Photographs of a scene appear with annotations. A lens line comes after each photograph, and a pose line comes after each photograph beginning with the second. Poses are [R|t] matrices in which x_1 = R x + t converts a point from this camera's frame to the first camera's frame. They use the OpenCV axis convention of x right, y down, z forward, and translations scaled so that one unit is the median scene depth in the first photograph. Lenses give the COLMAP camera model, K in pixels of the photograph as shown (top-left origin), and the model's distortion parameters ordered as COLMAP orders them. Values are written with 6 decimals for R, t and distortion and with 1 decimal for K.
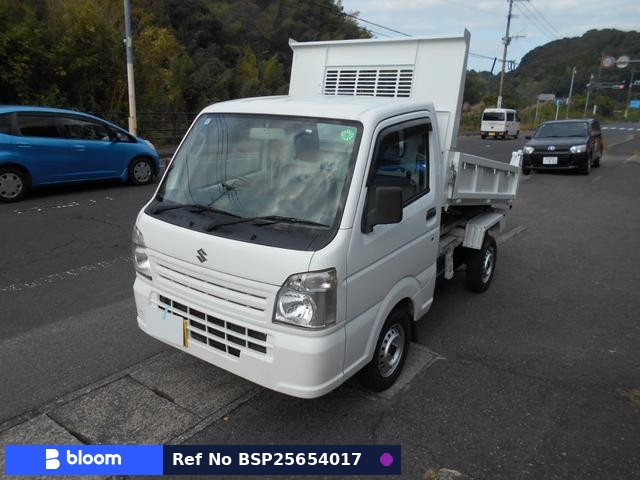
lens RADIAL K [[531.5, 0, 316.7], [0, 531.5, 241.3], [0, 0, 1]] dist [-0.052844, 0.011328]
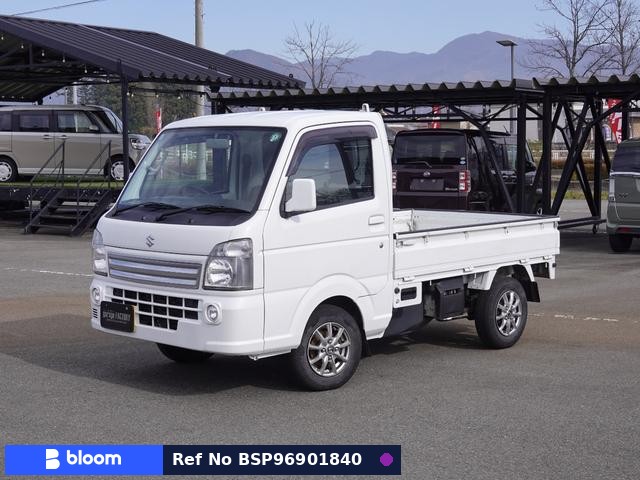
lens RADIAL K [[1041.2, 0, 320.6], [0, 1041.2, 242.2], [0, 0, 1]] dist [0.072913, 0.000000]
pose [[0.991832, -0.006941, -0.127363, 0.442335], [-0.018638, 0.979914, -0.198548, 0.473095], [0.126183, 0.199300, 0.971781, -1.167946]]
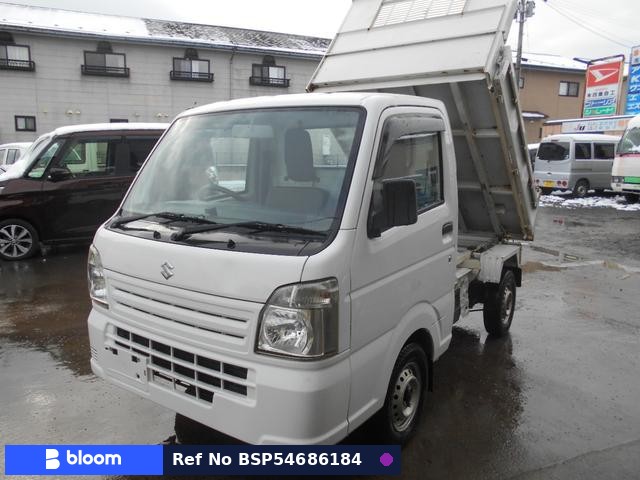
lens RADIAL K [[531.5, 0, 317.3], [0, 531.5, 235.2], [0, 0, 1]] dist [-0.052844, 0.011328]
pose [[0.999877, -0.012263, 0.009755, 0.001519], [0.013476, 0.990623, -0.135961, 0.083916], [-0.007996, 0.136076, 0.990666, 0.204287]]
